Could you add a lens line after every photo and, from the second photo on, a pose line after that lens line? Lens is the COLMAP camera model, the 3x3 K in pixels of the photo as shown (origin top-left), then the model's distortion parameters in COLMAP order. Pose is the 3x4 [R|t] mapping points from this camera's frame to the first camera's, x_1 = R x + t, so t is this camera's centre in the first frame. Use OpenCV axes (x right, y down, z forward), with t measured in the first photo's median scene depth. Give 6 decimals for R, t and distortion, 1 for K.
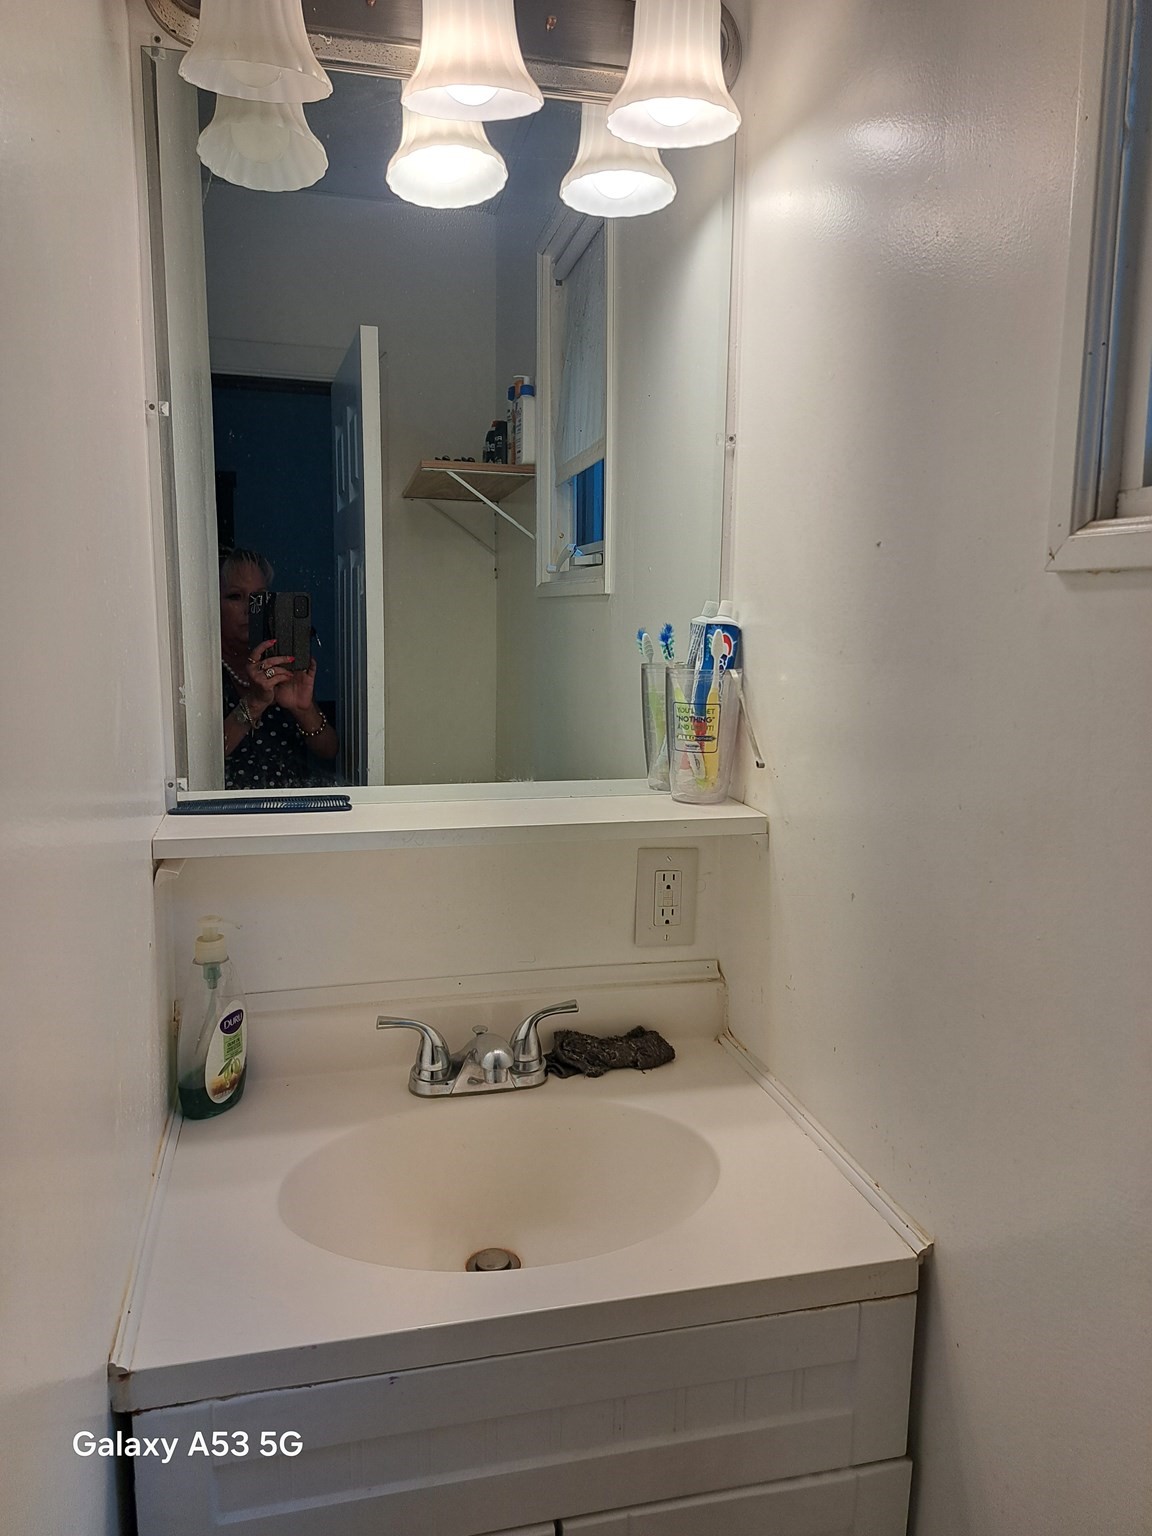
lens RADIAL K [[1103.1, 0, 567.1], [0, 1103.1, 772.3], [0, 0, 1]] dist [0.057218, -0.055768]
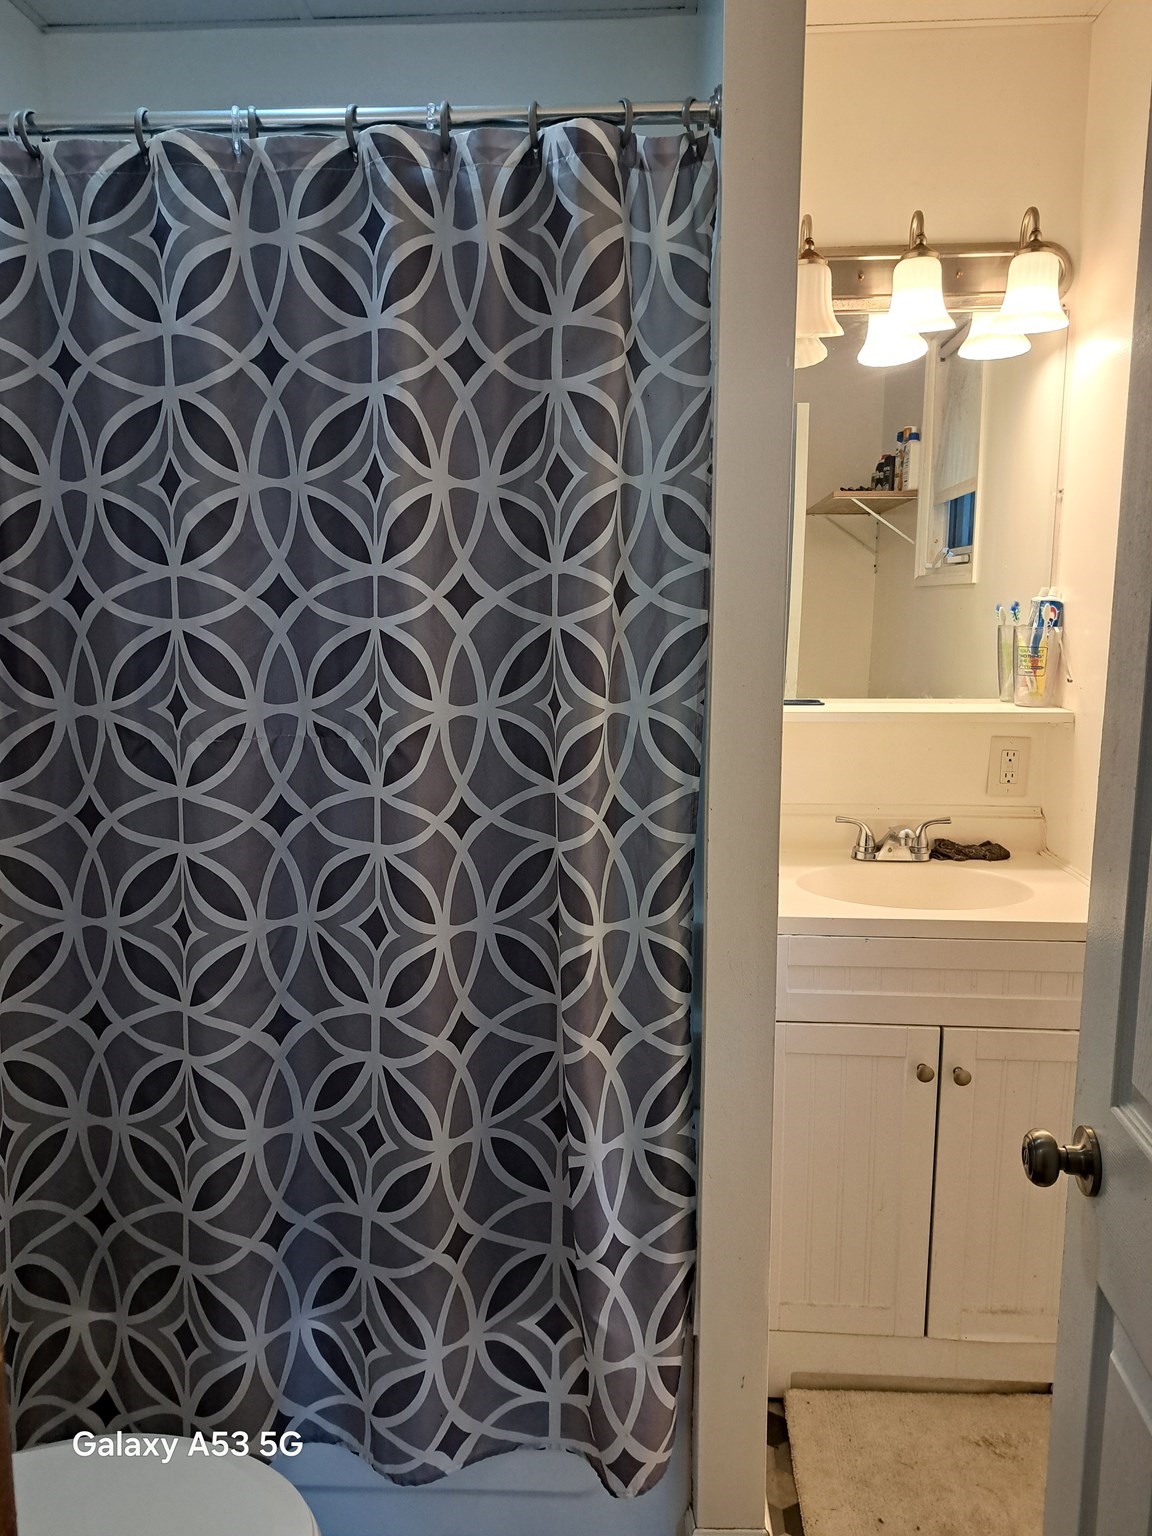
lens RADIAL K [[1103.1, 0, 564.2], [0, 1103.1, 762.6], [0, 0, 1]] dist [0.057218, -0.055768]
pose [[0.956070, 0.035486, -0.290982, -0.062823], [-0.035918, 0.999347, 0.003860, 0.125883], [0.290929, 0.006761, 0.956721, -0.794286]]
